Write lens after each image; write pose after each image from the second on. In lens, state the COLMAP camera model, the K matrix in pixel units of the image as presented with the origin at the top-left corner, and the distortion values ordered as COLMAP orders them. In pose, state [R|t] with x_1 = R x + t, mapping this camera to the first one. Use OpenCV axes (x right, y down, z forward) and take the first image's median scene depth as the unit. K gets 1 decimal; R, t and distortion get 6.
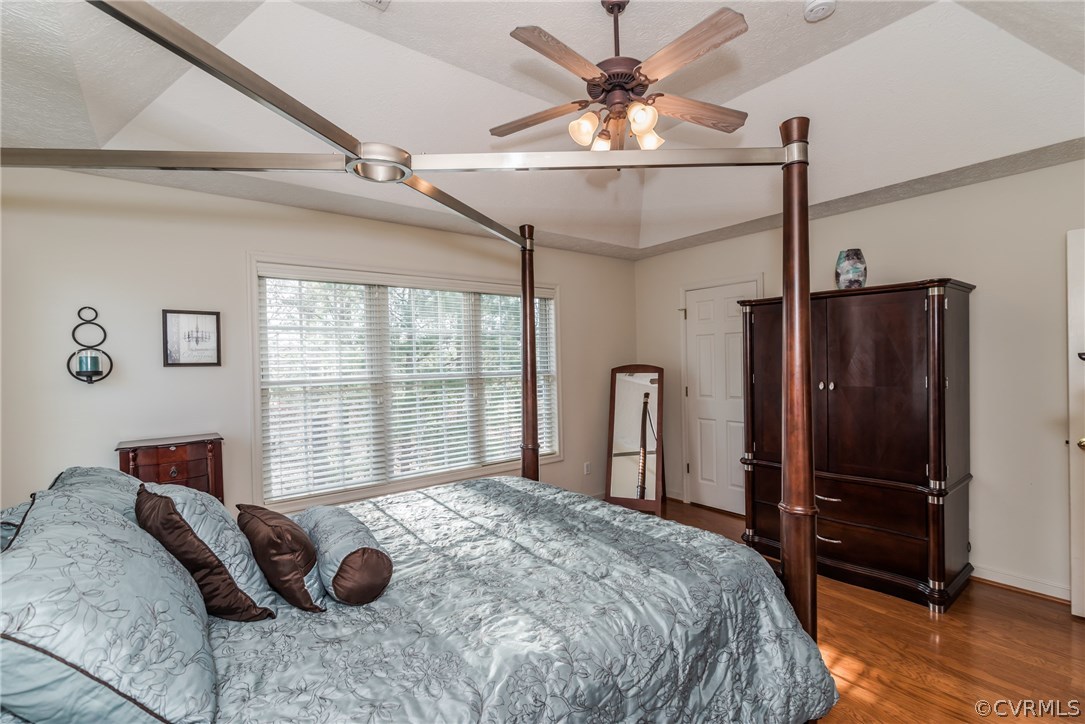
lens RADIAL K [[487.6, 0, 541.2], [0, 487.6, 367.6], [0, 0, 1]] dist [0.000642, -0.000076]
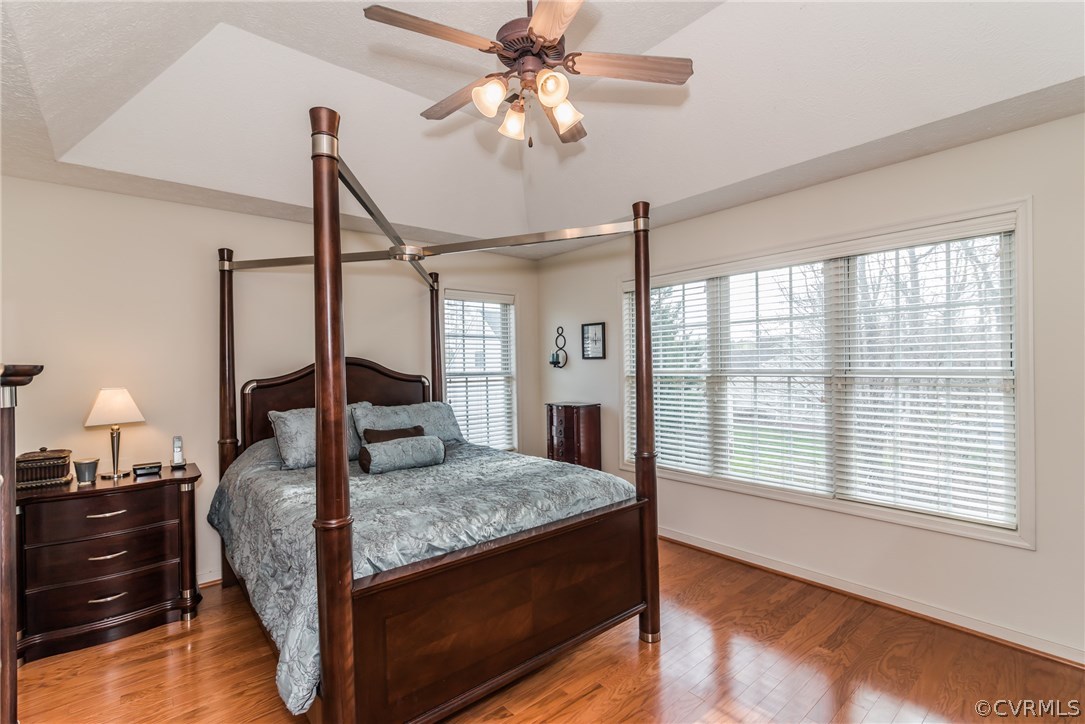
lens RADIAL K [[487.6, 0, 541.2], [0, 487.6, 367.6], [0, 0, 1]] dist [0.000642, -0.000076]
pose [[0.045167, 0.032455, -0.998452, 0.845502], [0.007869, 0.999430, 0.032842, -0.028672], [0.998948, -0.009340, 0.044886, 0.782512]]
